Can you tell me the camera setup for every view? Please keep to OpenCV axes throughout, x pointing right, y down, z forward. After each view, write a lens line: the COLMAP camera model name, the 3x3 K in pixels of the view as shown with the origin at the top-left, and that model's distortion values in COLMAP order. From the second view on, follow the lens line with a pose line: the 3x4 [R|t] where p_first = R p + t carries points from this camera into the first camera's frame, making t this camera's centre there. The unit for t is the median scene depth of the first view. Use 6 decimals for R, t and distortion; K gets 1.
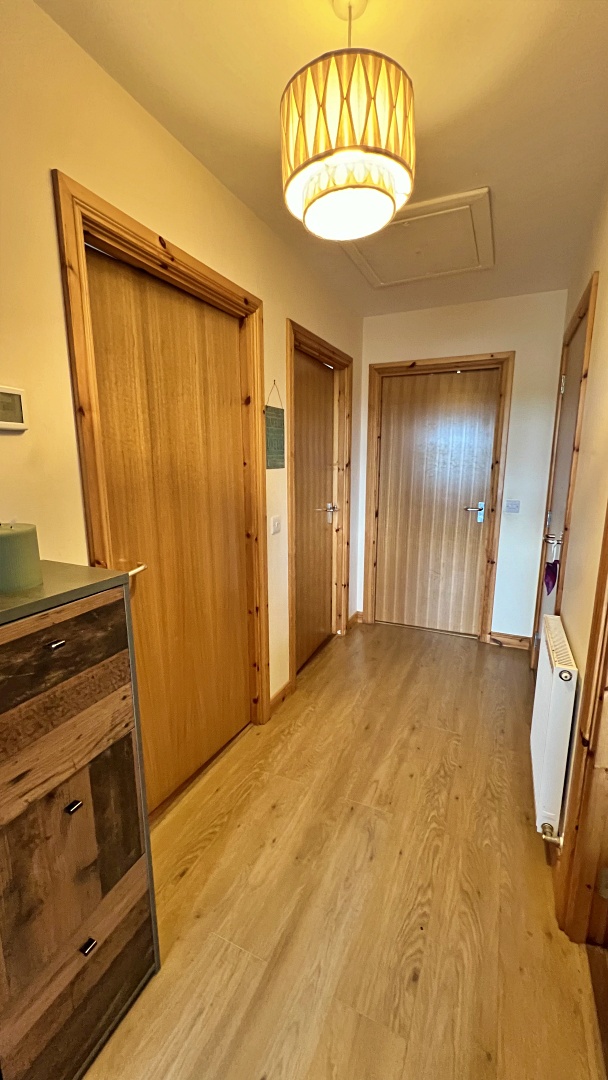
lens RADIAL K [[431.1, 0, 304.0], [0, 431.1, 540.0], [0, 0, 1]] dist [-0.001187, 0.000178]
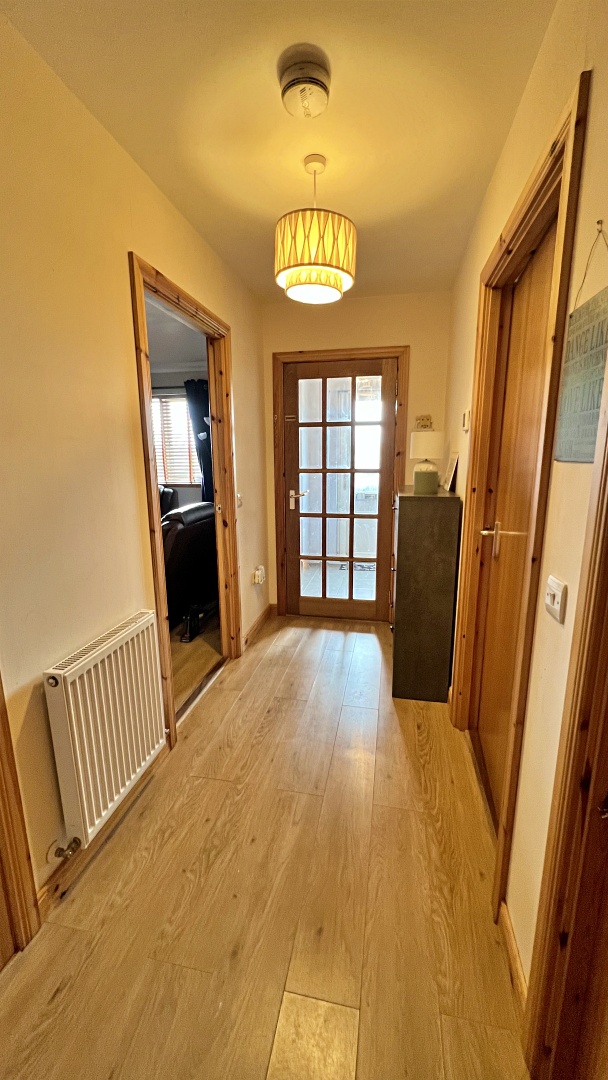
lens RADIAL K [[431.1, 0, 304.0], [0, 431.1, 540.0], [0, 0, 1]] dist [-0.001187, 0.000178]
pose [[-0.971295, 0.057843, -0.230737, 0.312073], [-0.034518, 0.925447, 0.377301, -0.280006], [0.235359, 0.374435, -0.896886, 1.539316]]
